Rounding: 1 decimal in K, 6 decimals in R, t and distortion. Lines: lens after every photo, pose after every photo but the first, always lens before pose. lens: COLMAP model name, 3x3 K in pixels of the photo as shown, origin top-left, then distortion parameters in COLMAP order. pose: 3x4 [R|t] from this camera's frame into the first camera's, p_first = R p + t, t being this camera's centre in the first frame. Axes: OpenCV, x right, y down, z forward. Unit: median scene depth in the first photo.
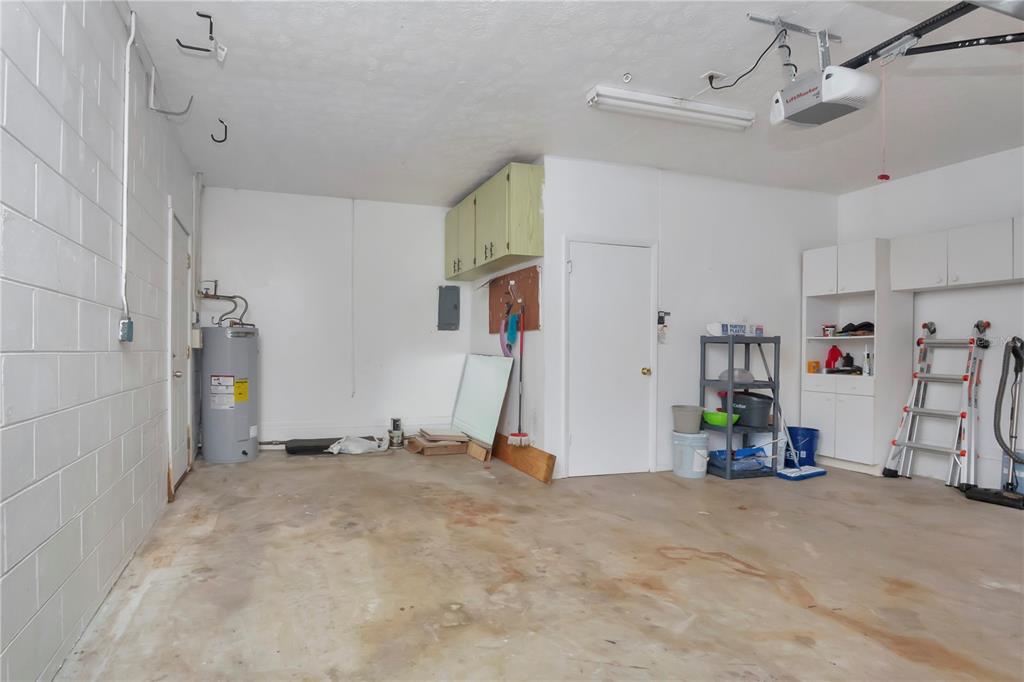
lens RADIAL K [[523.0, 0, 512.9], [0, 523.0, 355.7], [0, 0, 1]] dist [-0.009139, -0.001154]
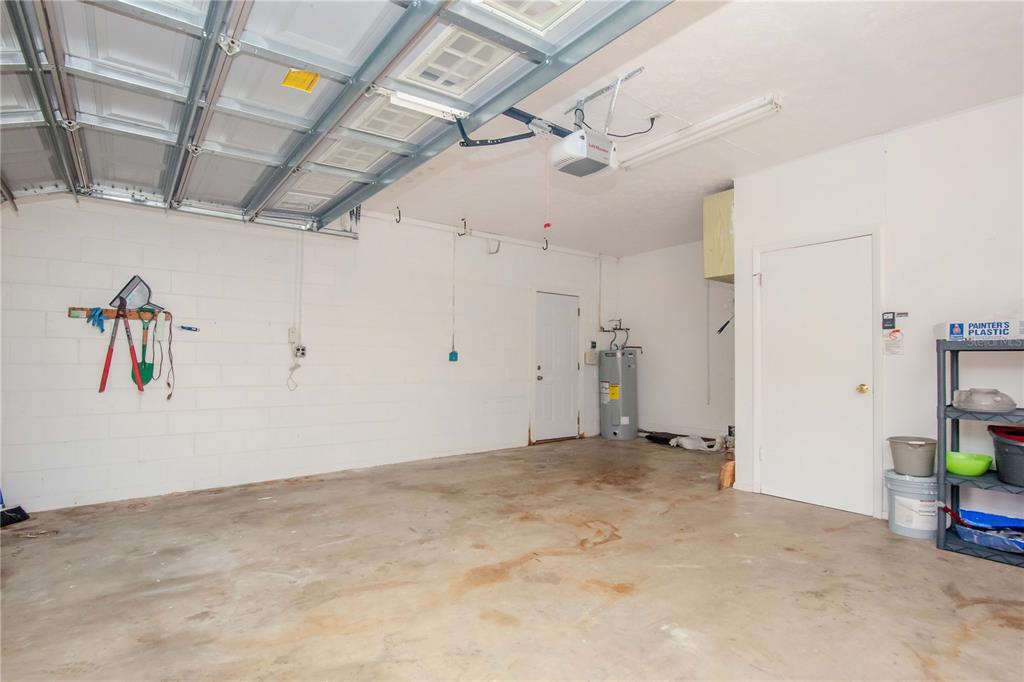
lens RADIAL K [[523.0, 0, 512.9], [0, 523.0, 355.7], [0, 0, 1]] dist [-0.009139, -0.001154]
pose [[0.331339, -0.022616, -0.943241, 1.220088], [-0.009106, 0.999589, -0.027166, 0.007436], [0.943468, 0.017591, 0.330997, 0.327955]]
